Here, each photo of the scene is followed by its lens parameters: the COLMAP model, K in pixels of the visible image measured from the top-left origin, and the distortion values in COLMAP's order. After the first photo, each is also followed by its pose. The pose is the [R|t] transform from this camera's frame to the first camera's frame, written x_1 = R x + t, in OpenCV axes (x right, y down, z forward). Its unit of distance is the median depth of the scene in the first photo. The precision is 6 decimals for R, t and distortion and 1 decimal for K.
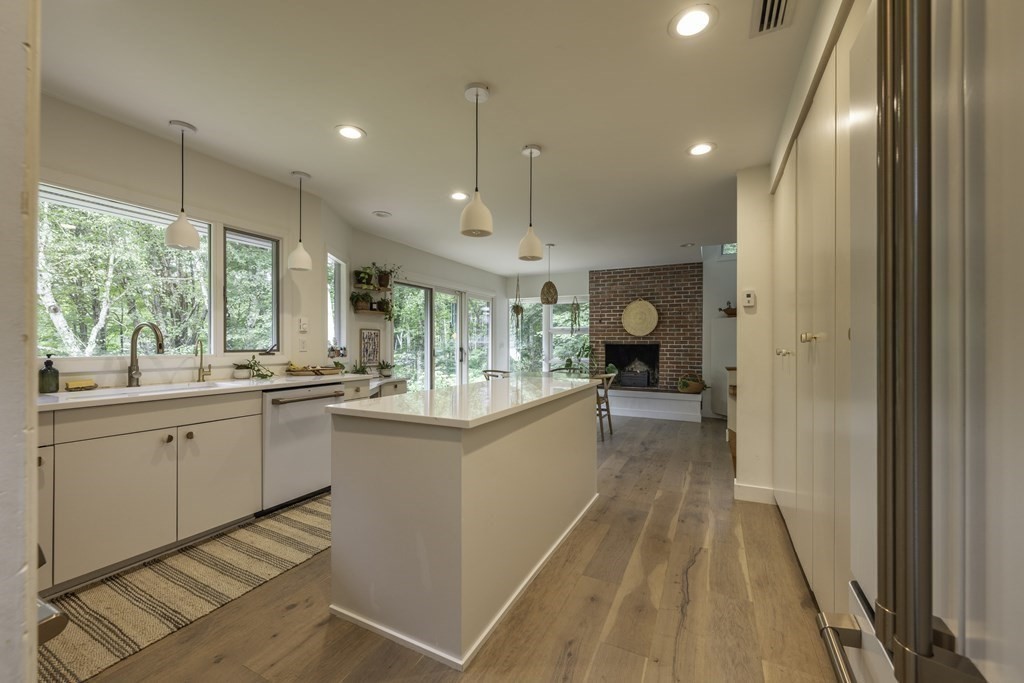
lens RADIAL K [[405.2, 0, 512.0], [0, 405.2, 341.5], [0, 0, 1]] dist [0.000965, 0.000026]
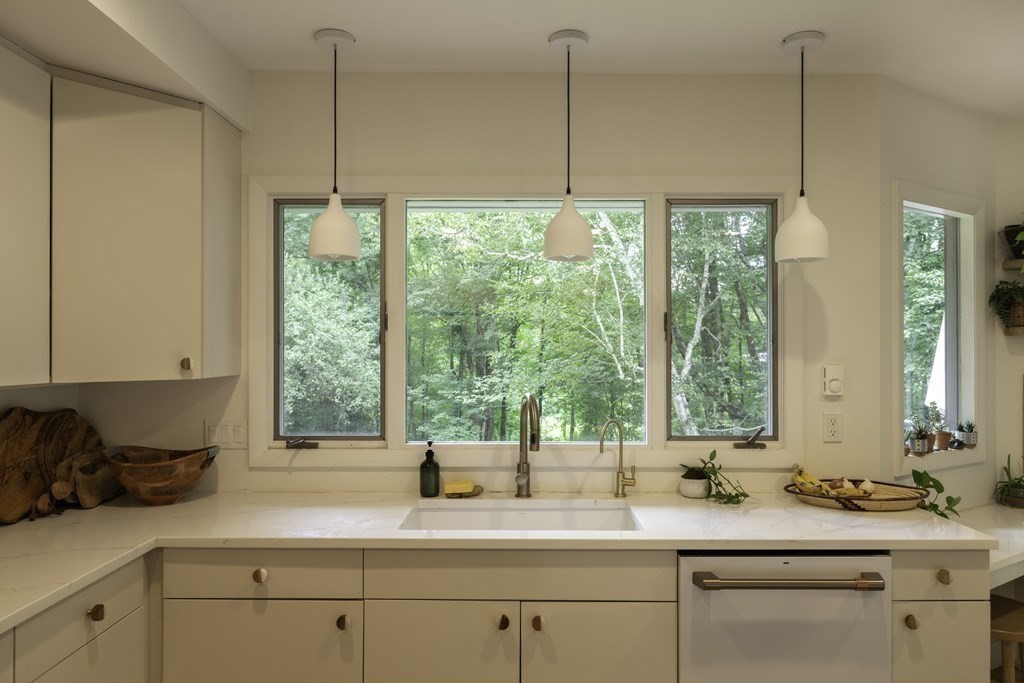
lens RADIAL K [[697.9, 0, 512.0], [0, 697.9, 341.5], [0, 0, 1]] dist [0.000724, -0.000852]
pose [[0.452316, -0.018265, -0.891670, -0.002660], [0.004968, 0.999826, -0.017960, -0.083480], [0.891844, 0.003694, 0.452329, 0.415514]]
